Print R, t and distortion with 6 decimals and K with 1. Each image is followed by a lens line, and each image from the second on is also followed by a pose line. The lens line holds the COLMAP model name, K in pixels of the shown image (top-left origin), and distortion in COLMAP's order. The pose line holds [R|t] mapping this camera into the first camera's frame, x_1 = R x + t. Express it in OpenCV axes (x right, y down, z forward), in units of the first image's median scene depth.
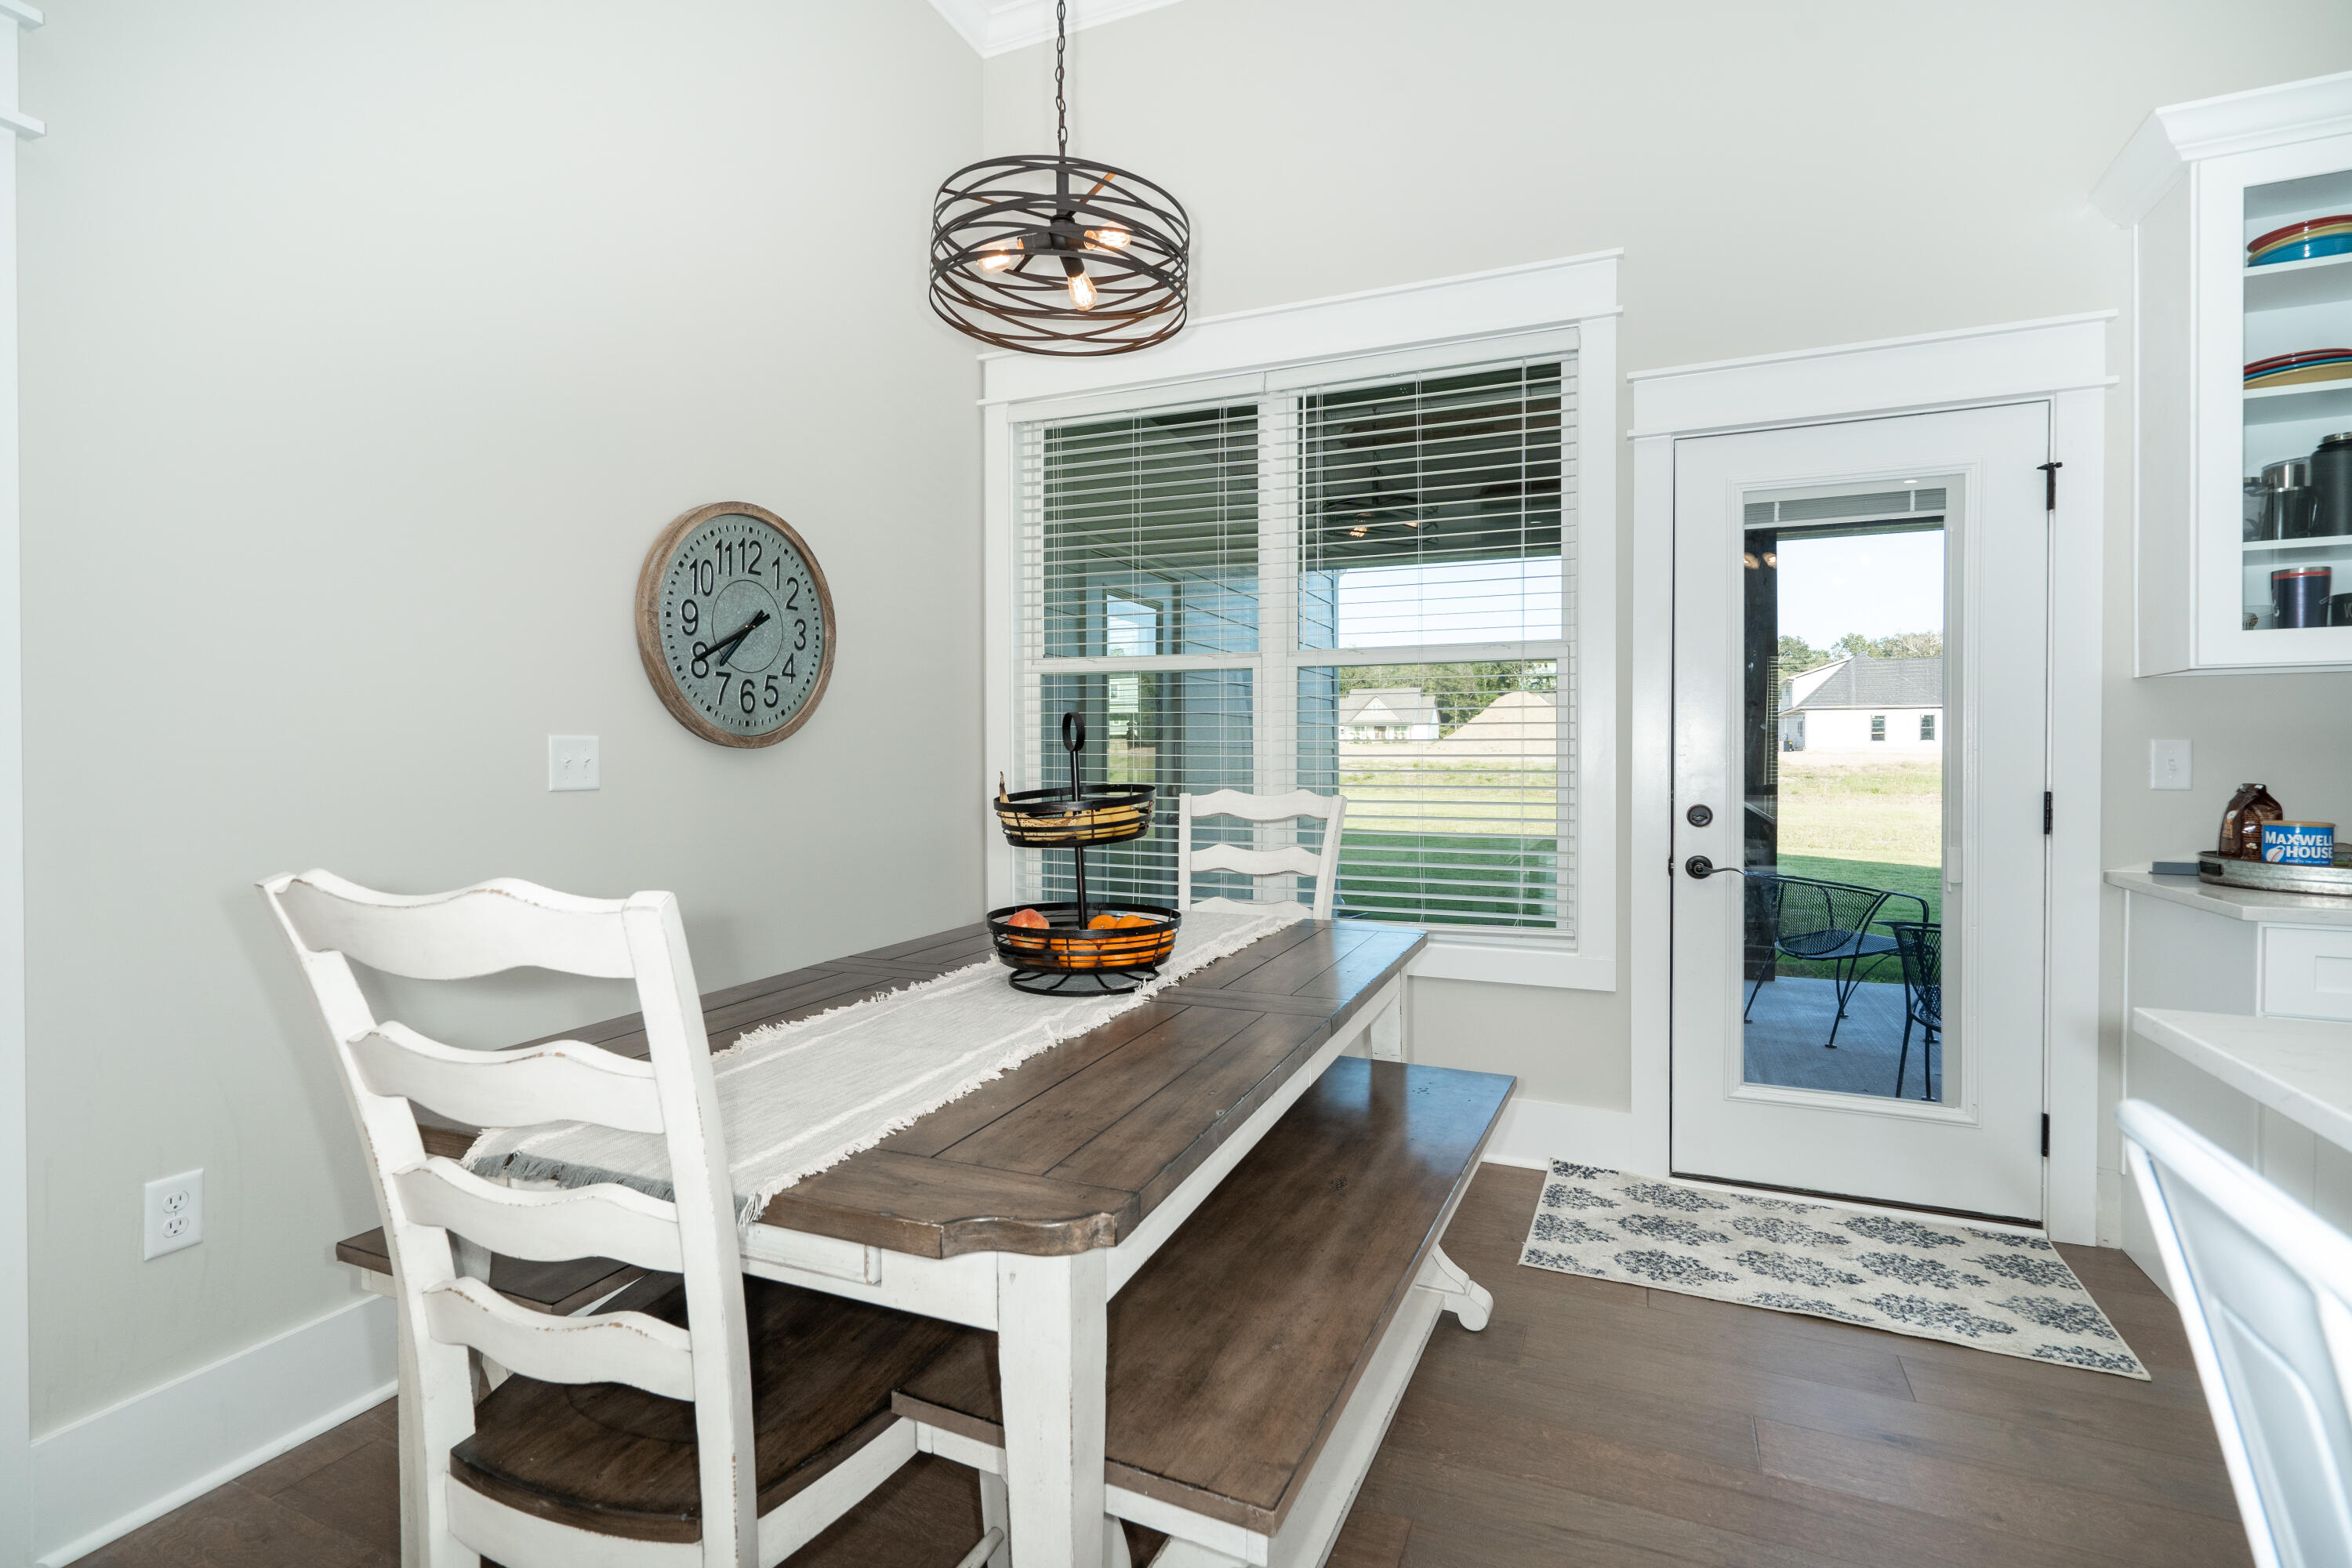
lens RADIAL K [[1066.1, 0, 1121.4], [0, 1066.1, 768.8], [0, 0, 1]] dist [-0.002409, -0.000594]
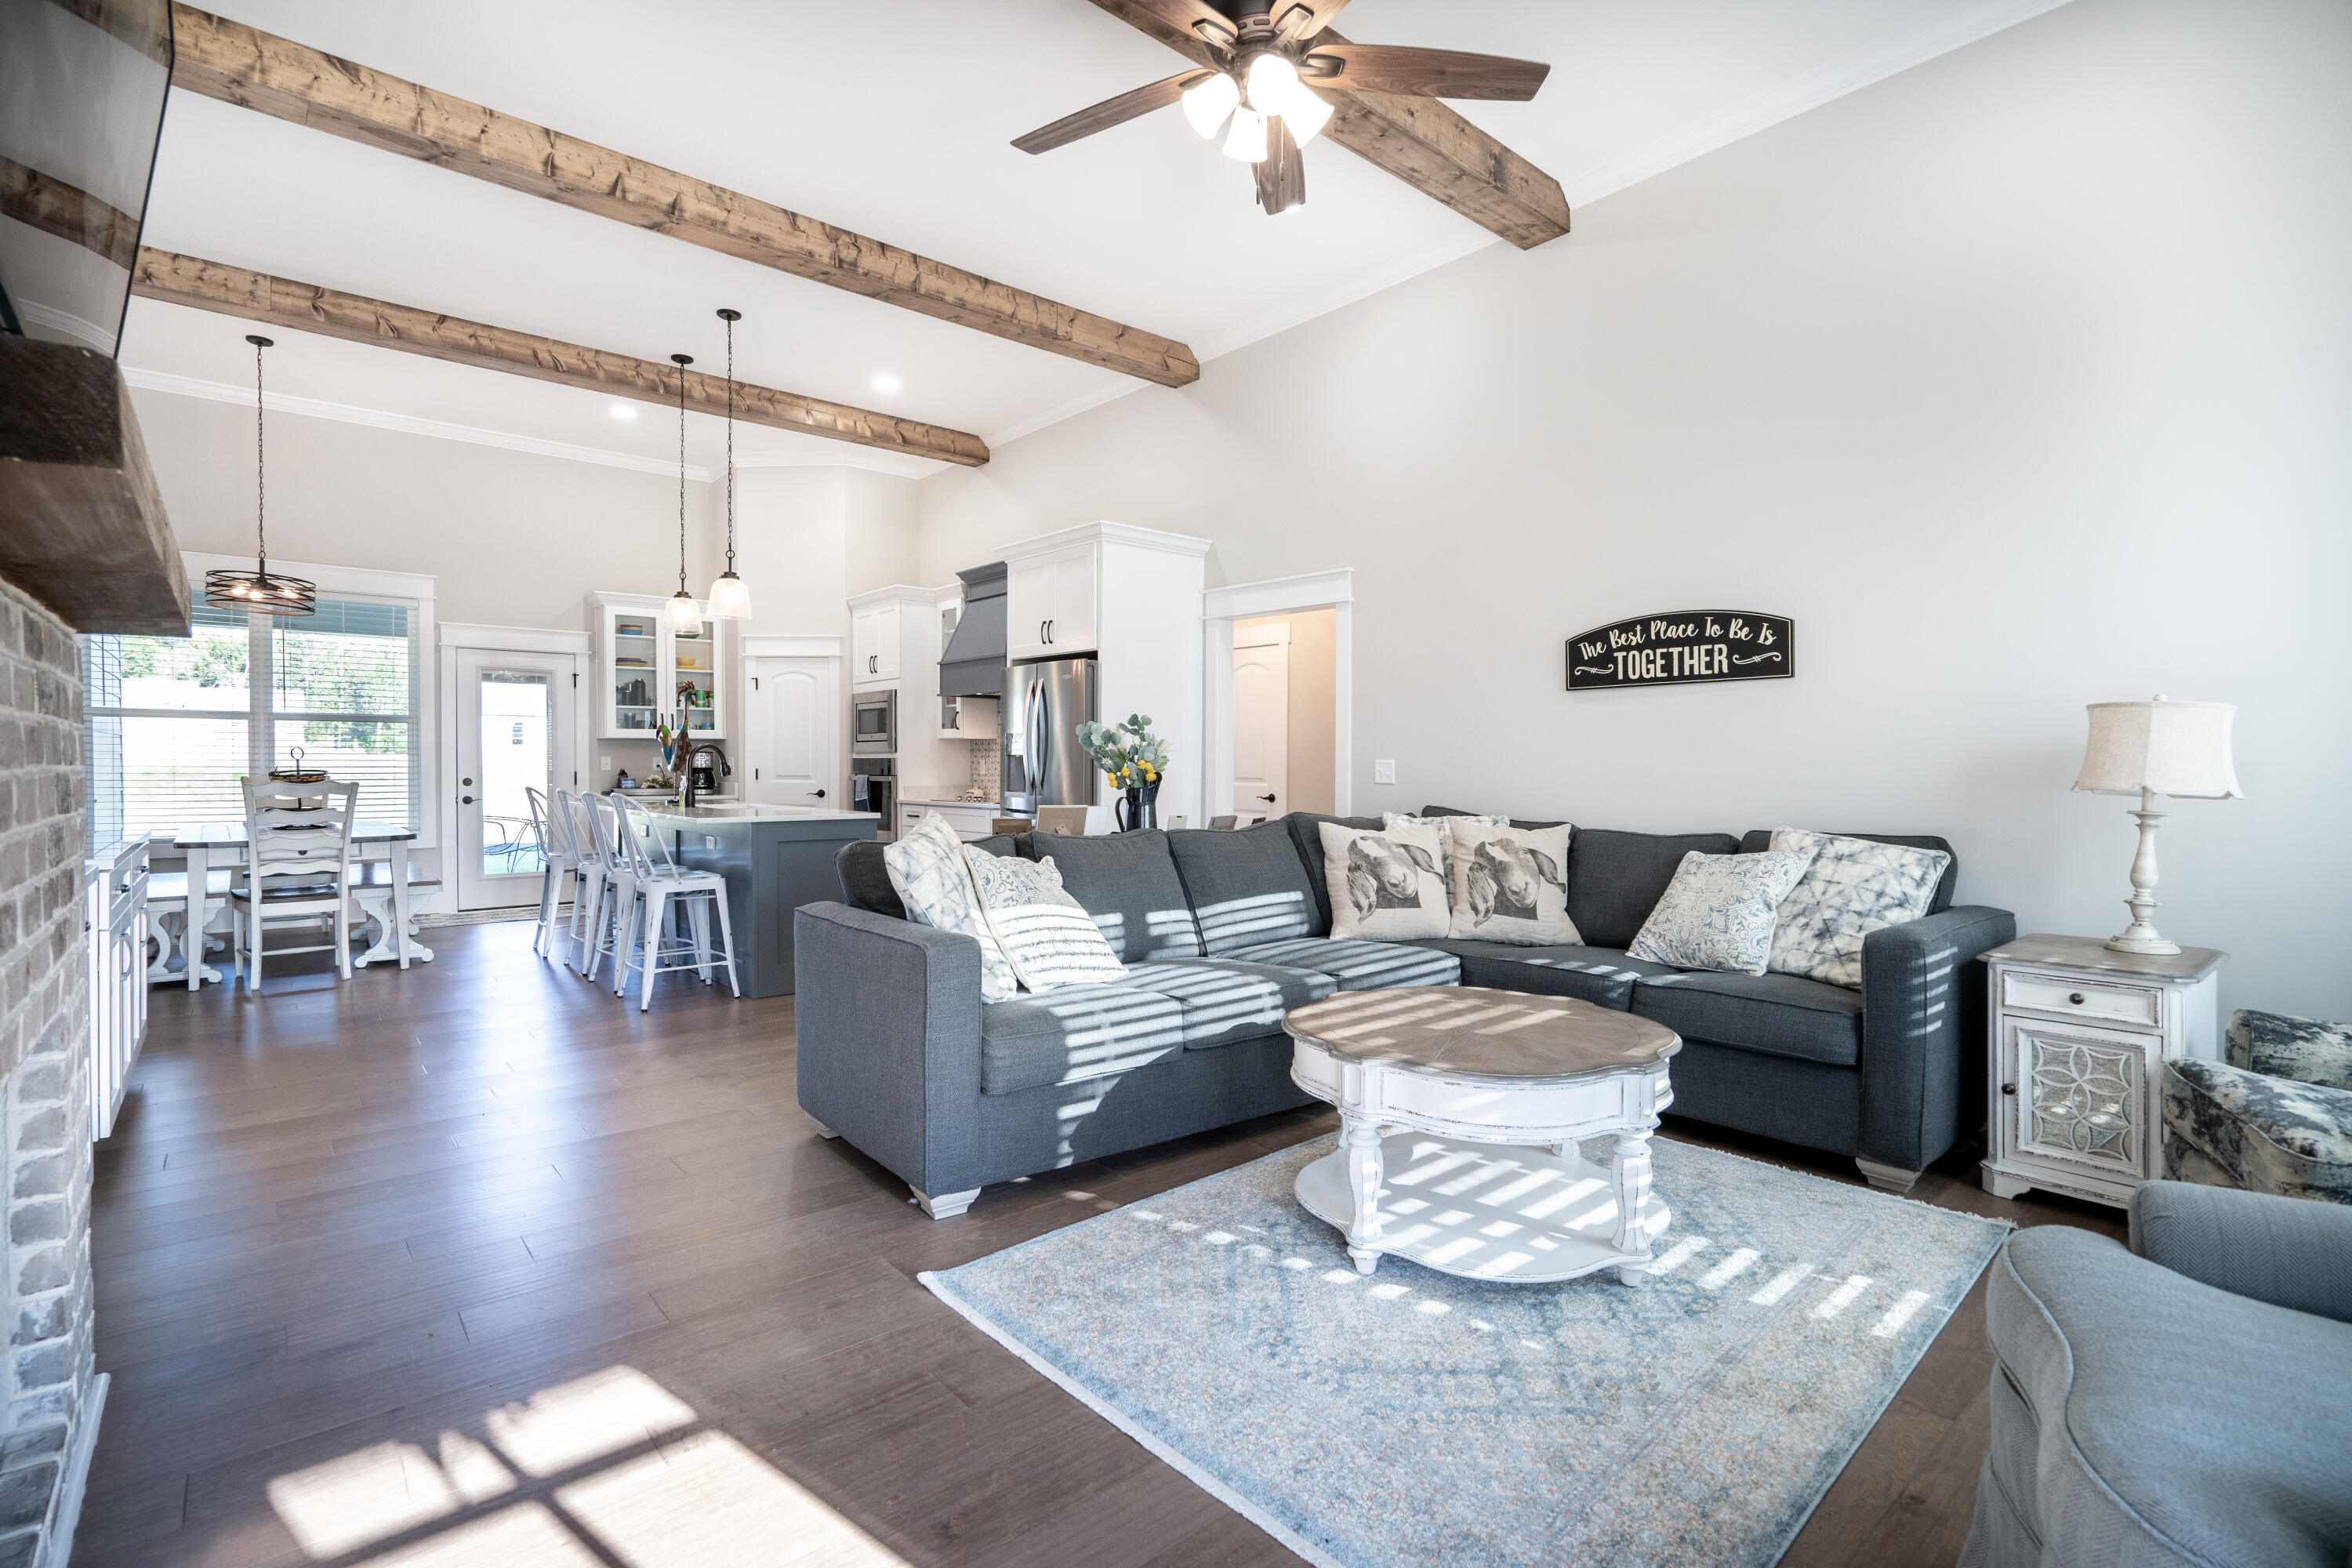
lens RADIAL K [[1066.1, 0, 1156.5], [0, 1066.1, 776.3], [0, 0, 1]] dist [-0.002409, -0.000594]
pose [[0.399645, -0.007748, 0.916637, -1.620059], [0.007387, 0.999959, 0.005232, 0.035084], [-0.916640, 0.004680, 0.399686, -2.224494]]
